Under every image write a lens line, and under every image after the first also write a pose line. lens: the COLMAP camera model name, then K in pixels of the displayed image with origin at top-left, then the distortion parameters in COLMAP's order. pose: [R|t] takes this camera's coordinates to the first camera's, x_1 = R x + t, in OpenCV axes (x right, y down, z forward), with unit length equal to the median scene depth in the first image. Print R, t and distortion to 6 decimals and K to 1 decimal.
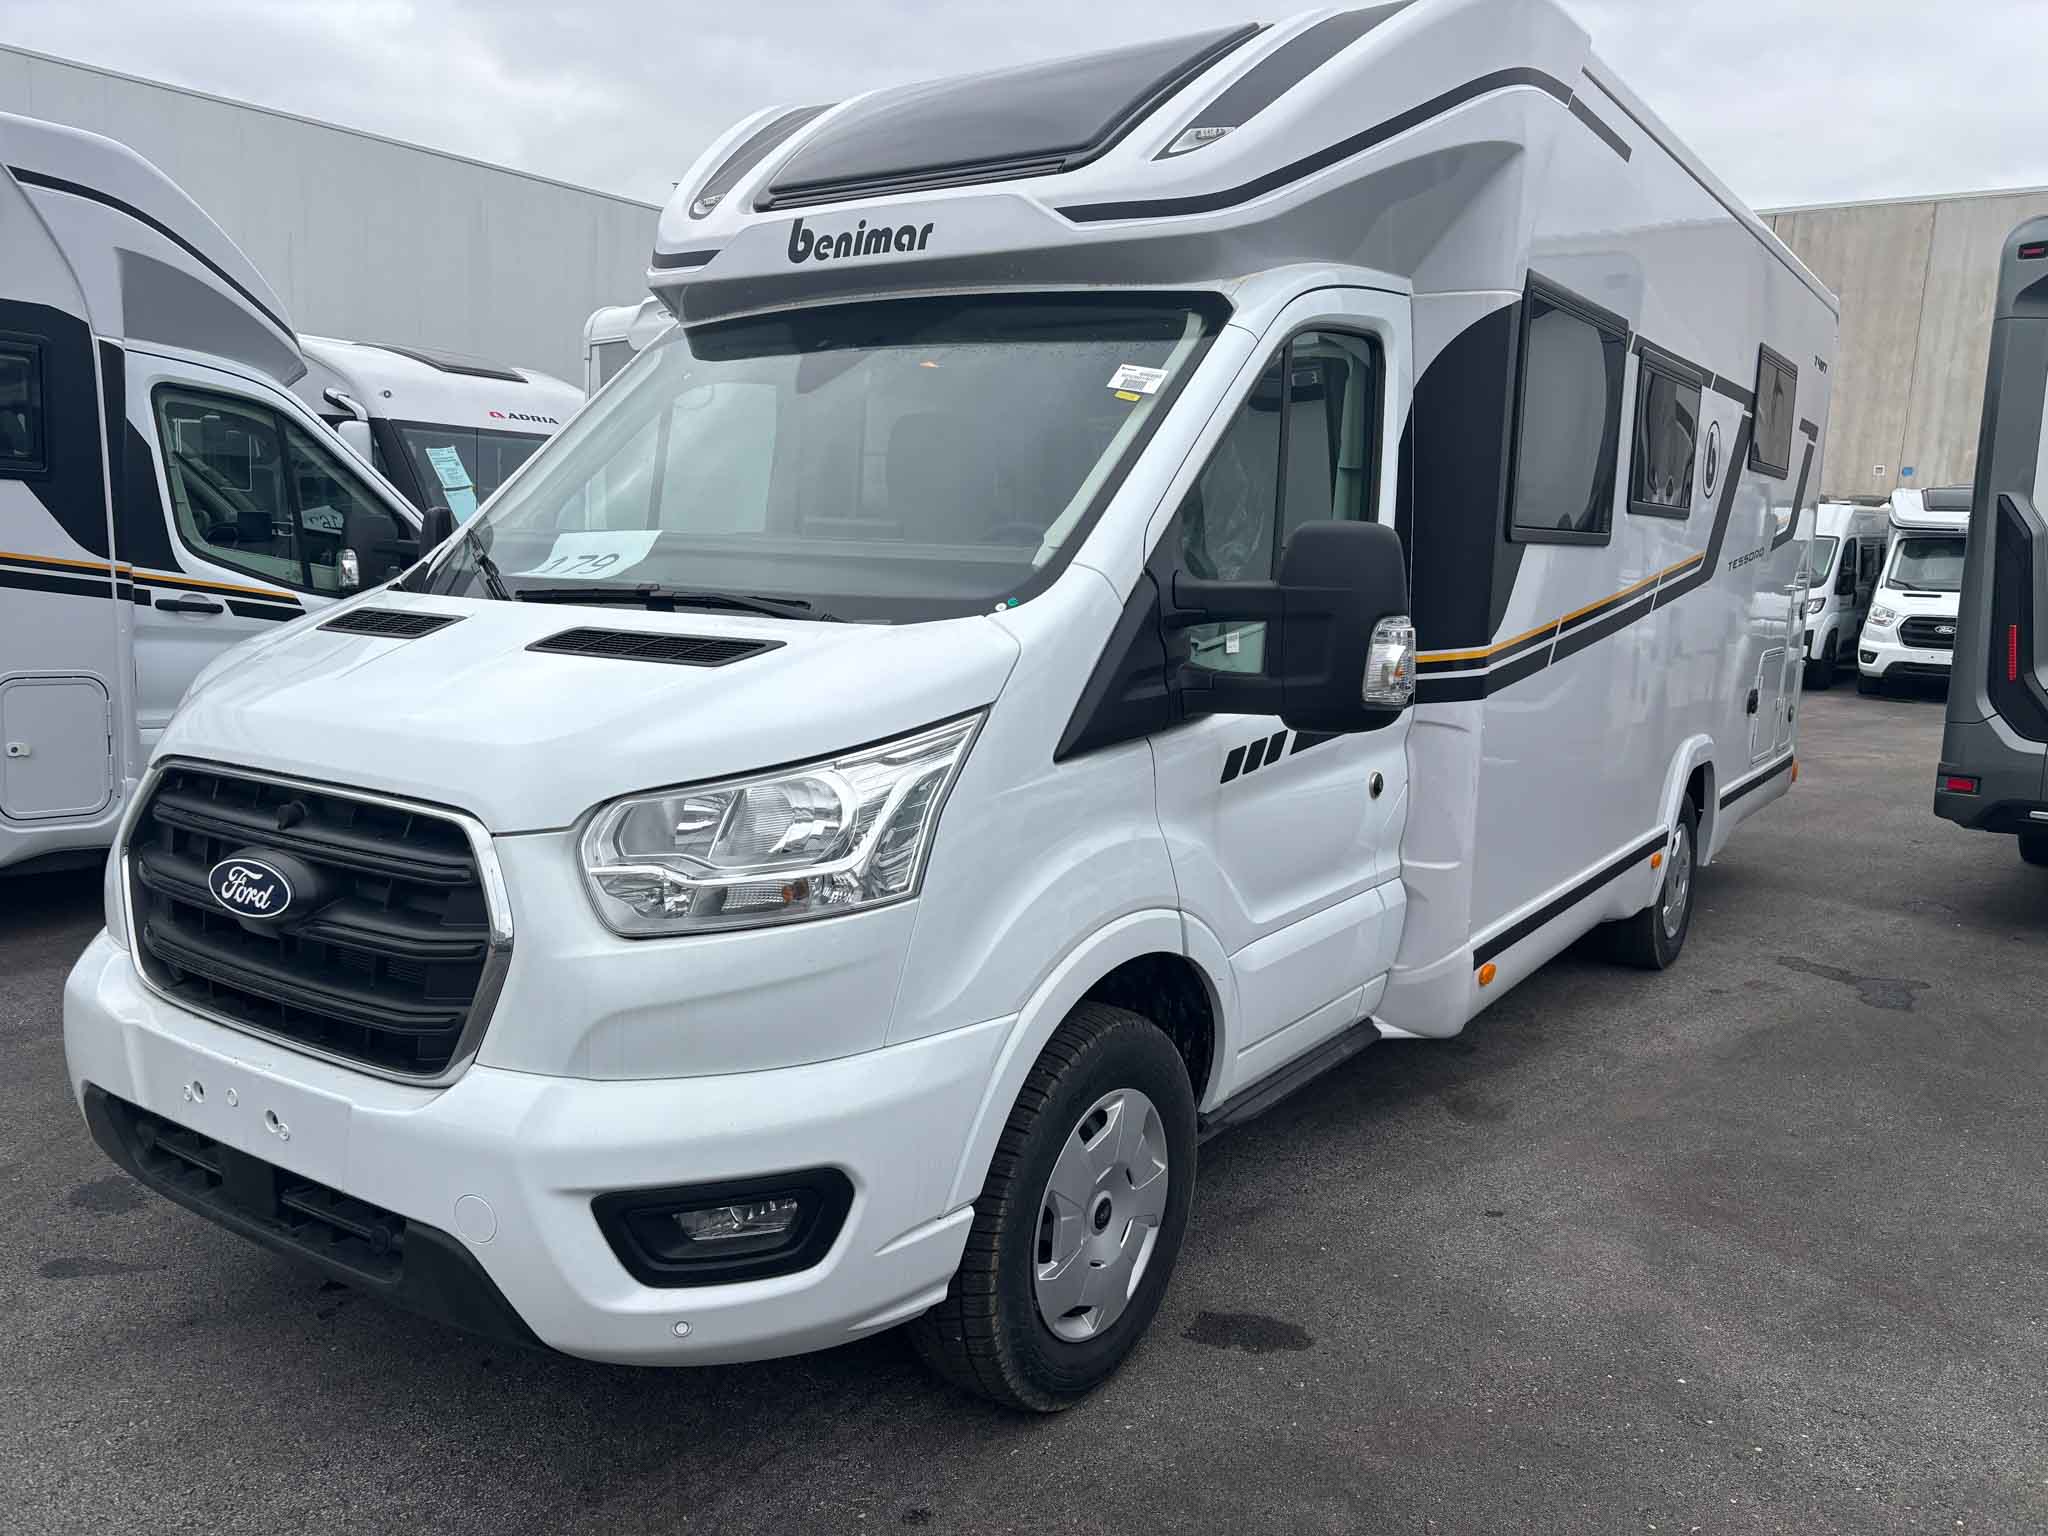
lens RADIAL K [[1562.1, 0, 1024.0], [0, 1562.1, 768.0], [0, 0, 1]] dist [0.005601, 0.000465]
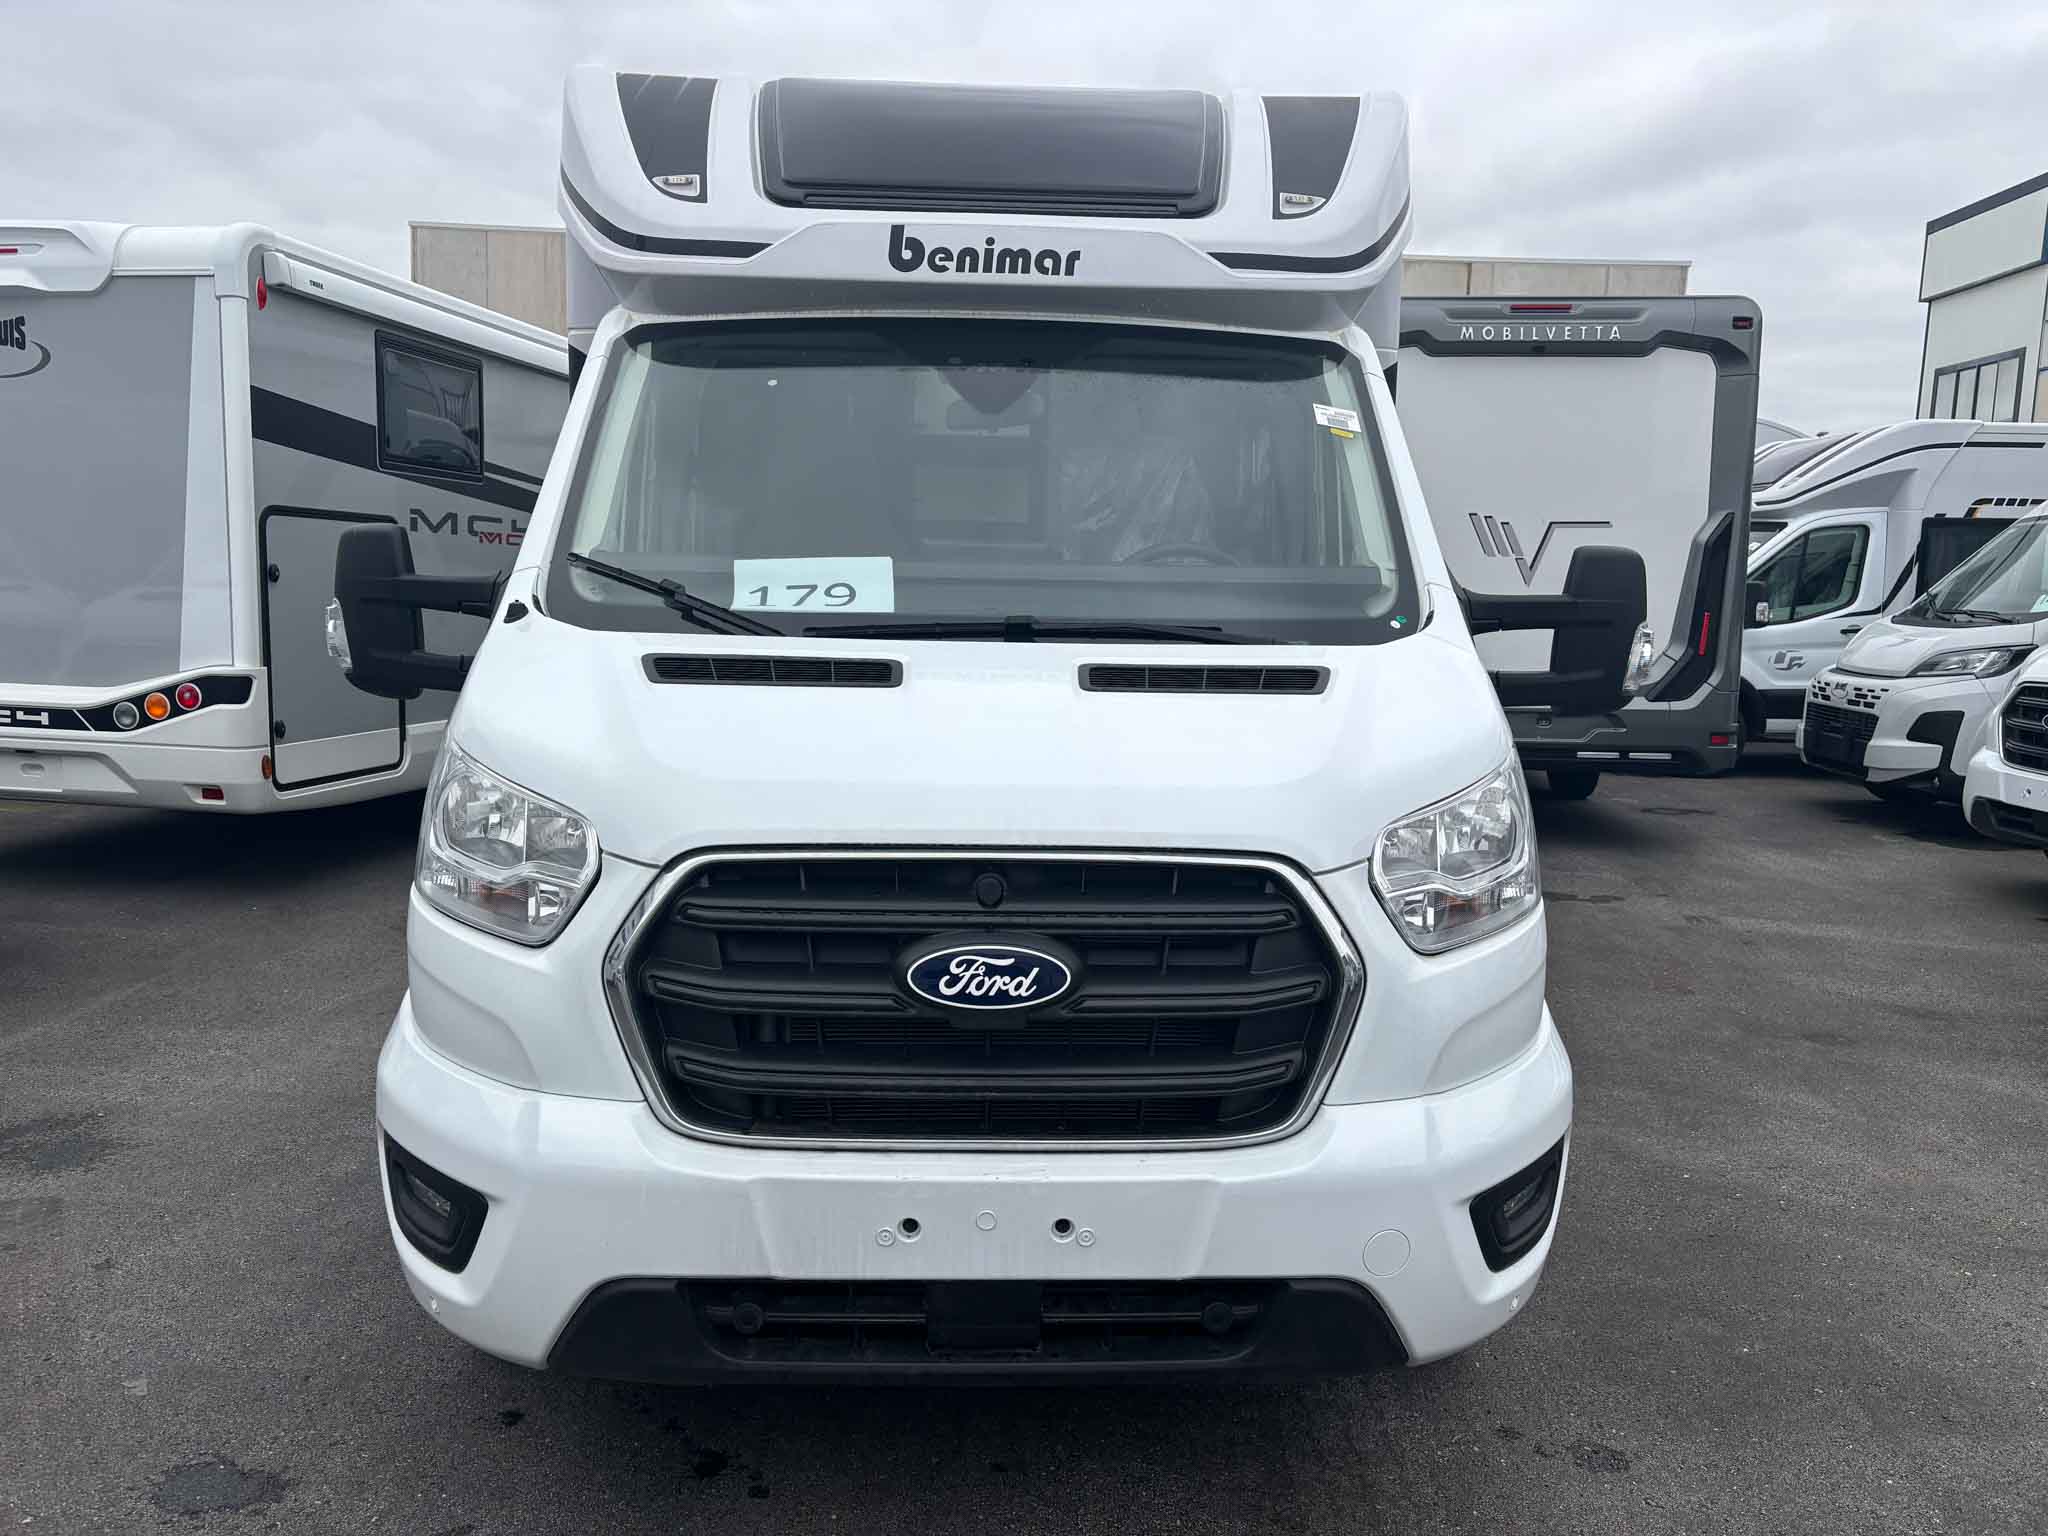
lens RADIAL K [[1562.1, 0, 1024.0], [0, 1562.1, 768.0], [0, 0, 1]] dist [0.005601, 0.000465]
pose [[0.803436, -0.088657, 0.588753, -0.721112], [0.087296, 0.995706, 0.030811, -0.047363], [-0.588956, 0.026641, 0.807726, 0.207314]]
